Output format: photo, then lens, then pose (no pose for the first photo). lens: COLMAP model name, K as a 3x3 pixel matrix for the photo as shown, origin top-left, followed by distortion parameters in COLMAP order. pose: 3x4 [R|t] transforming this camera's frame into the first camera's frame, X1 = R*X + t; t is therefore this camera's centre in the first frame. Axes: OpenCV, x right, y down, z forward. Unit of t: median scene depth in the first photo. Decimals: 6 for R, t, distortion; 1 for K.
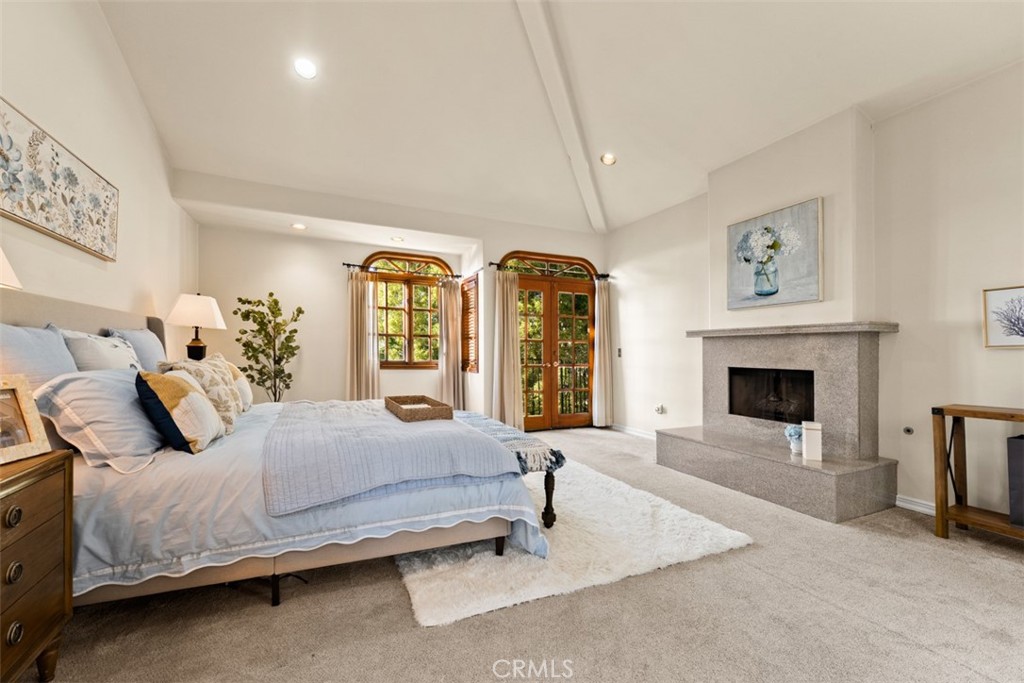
lens RADIAL K [[410.9, 0, 511.7], [0, 410.9, 350.0], [0, 0, 1]] dist [-0.002857, 0.000546]
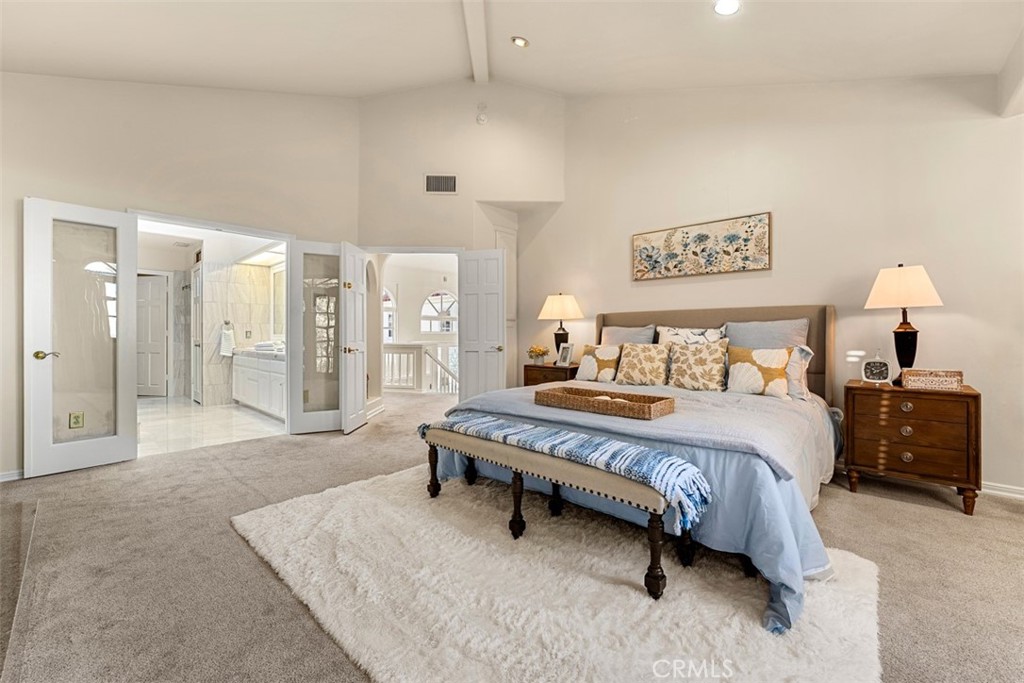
lens RADIAL K [[410.9, 0, 493.3], [0, 410.9, 330.1], [0, 0, 1]] dist [-0.002857, 0.000546]
pose [[-0.937116, -0.014256, -0.348727, 0.229433], [-0.007589, 0.999762, -0.020476, 0.009336], [0.348936, -0.016542, -0.937000, 1.460529]]
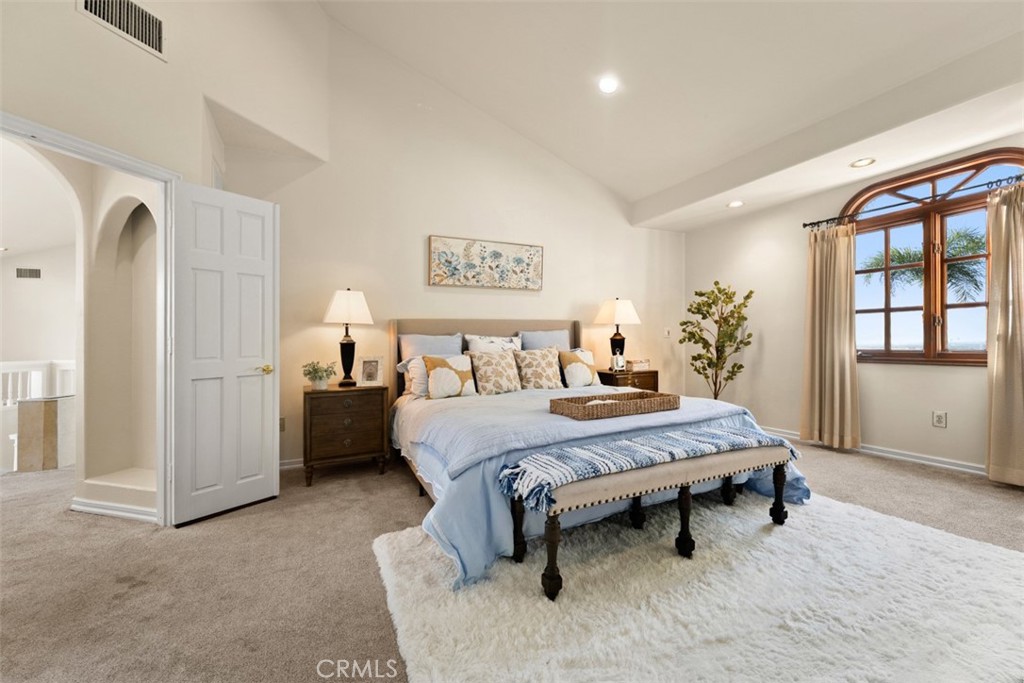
lens RADIAL K [[410.9, 0, 520.6], [0, 410.9, 345.1], [0, 0, 1]] dist [-0.002857, 0.000546]
pose [[0.000185, -0.003503, -0.999994, 0.540823], [0.023949, 0.999707, -0.003497, 0.008836], [0.999713, -0.023949, 0.000269, 0.693982]]
